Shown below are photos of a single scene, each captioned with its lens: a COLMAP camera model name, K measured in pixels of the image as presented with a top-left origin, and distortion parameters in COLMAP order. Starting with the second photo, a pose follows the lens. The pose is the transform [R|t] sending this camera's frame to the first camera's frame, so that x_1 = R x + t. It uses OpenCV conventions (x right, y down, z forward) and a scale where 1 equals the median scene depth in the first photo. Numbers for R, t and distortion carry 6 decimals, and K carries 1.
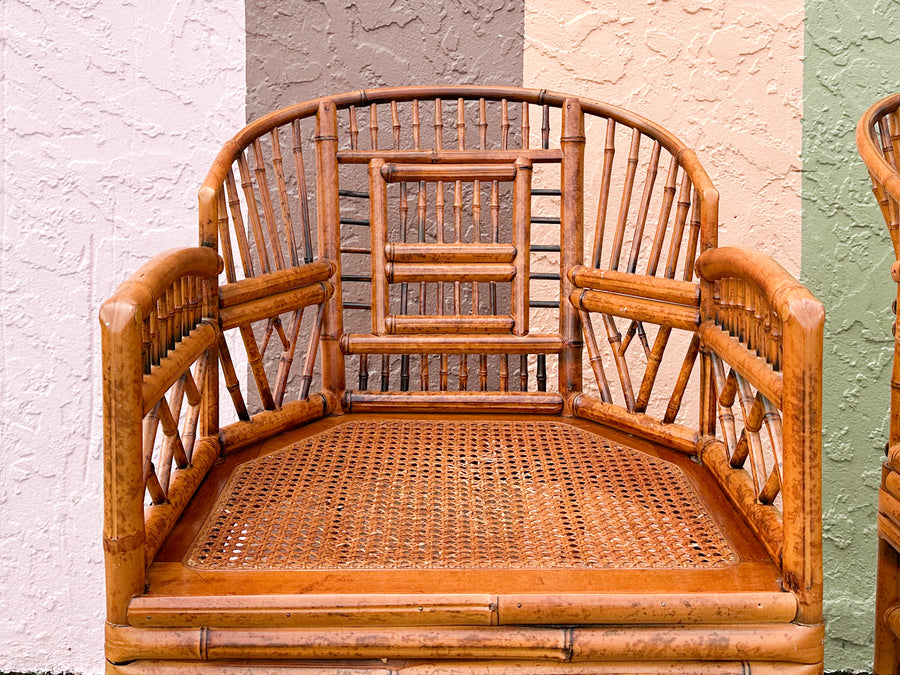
lens RADIAL K [[949.9, 0, 430.9], [0, 949.9, 255.1], [0, 0, 1]] dist [0.055587, 0.000000]
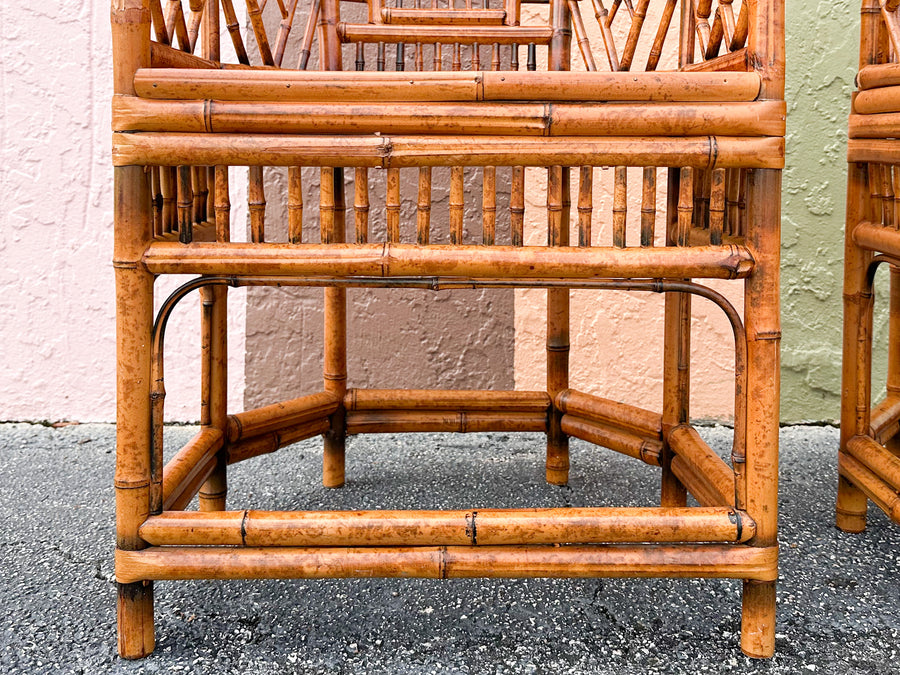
lens RADIAL K [[949.9, 0, 448.8], [0, 949.9, 202.9], [0, 0, 1]] dist [0.055587, 0.000000]
pose [[0.999819, 0.002427, 0.018889, 0.006465], [-0.002352, 0.999989, -0.003981, 0.281941], [-0.018899, 0.003936, 0.999814, -0.035856]]
